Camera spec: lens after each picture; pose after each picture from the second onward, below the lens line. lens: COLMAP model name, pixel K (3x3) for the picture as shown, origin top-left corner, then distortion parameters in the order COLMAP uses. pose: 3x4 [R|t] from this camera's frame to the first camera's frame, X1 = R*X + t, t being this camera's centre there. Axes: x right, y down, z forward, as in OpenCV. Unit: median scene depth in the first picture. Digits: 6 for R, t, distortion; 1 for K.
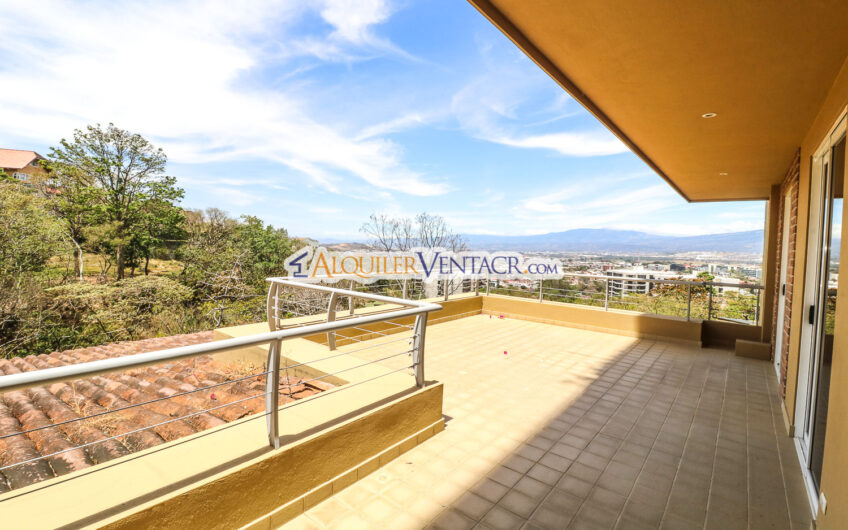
lens RADIAL K [[392.4, 0, 426.9], [0, 392.4, 257.5], [0, 0, 1]] dist [0.001037, -0.015410]
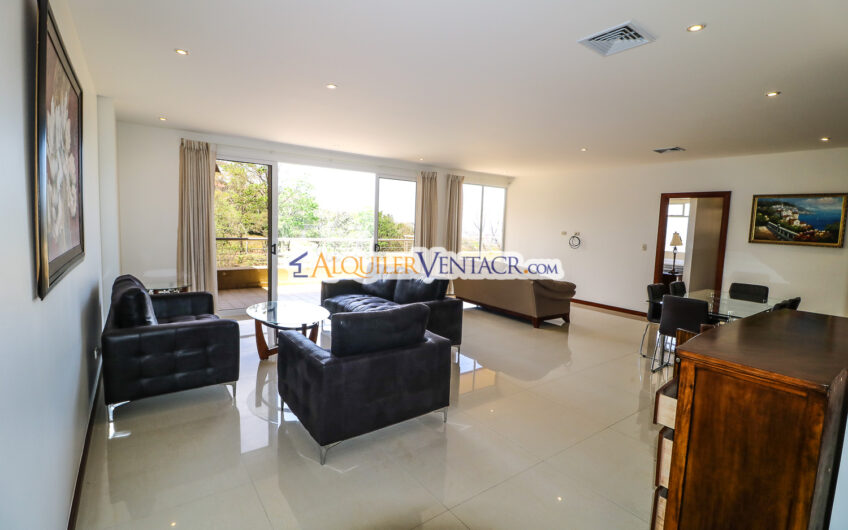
lens RADIAL K [[392.4, 0, 426.9], [0, 392.4, 257.5], [0, 0, 1]] dist [0.001037, -0.015410]
pose [[0.968772, 0.022251, -0.246954, 0.035356], [-0.012527, 0.999086, 0.040874, 0.007975], [0.247638, -0.036504, 0.968165, -0.146687]]
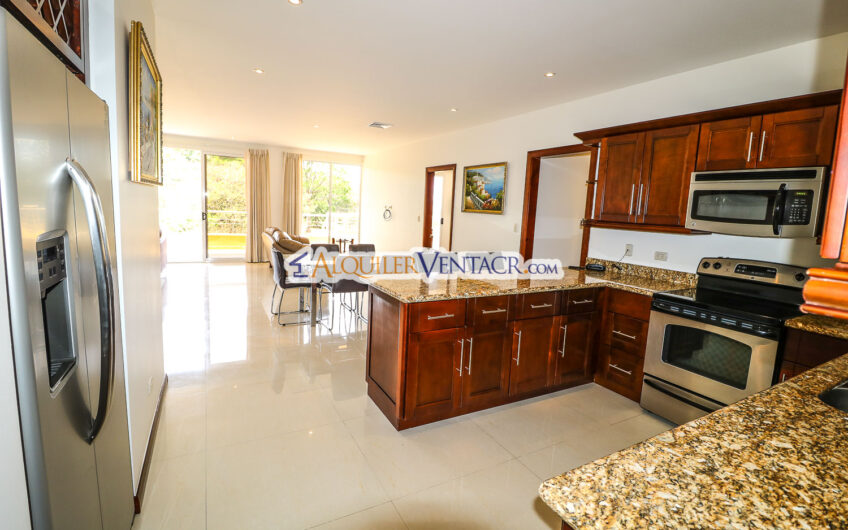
lens RADIAL K [[392.4, 0, 426.9], [0, 392.4, 257.5], [0, 0, 1]] dist [0.001037, -0.015410]
pose [[0.927106, 0.059670, -0.370018, 0.120668], [-0.032876, 0.996387, 0.078309, 0.011450], [0.373354, -0.060436, 0.925718, -0.133144]]
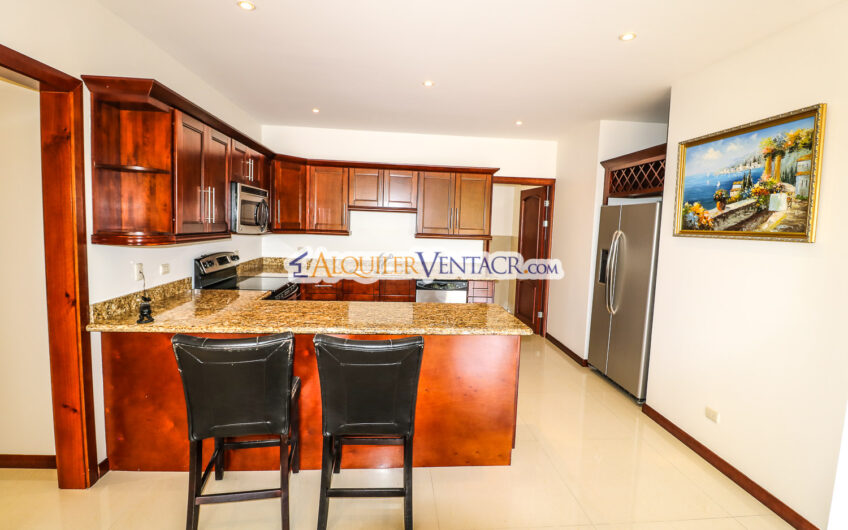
lens RADIAL K [[392.4, 0, 426.9], [0, 392.4, 257.5], [0, 0, 1]] dist [0.001037, -0.015410]
pose [[-0.685983, -0.119373, 0.717758, 0.073458], [-0.031394, 0.990388, 0.134711, 0.005573], [-0.726940, 0.069876, -0.683137, -0.054716]]
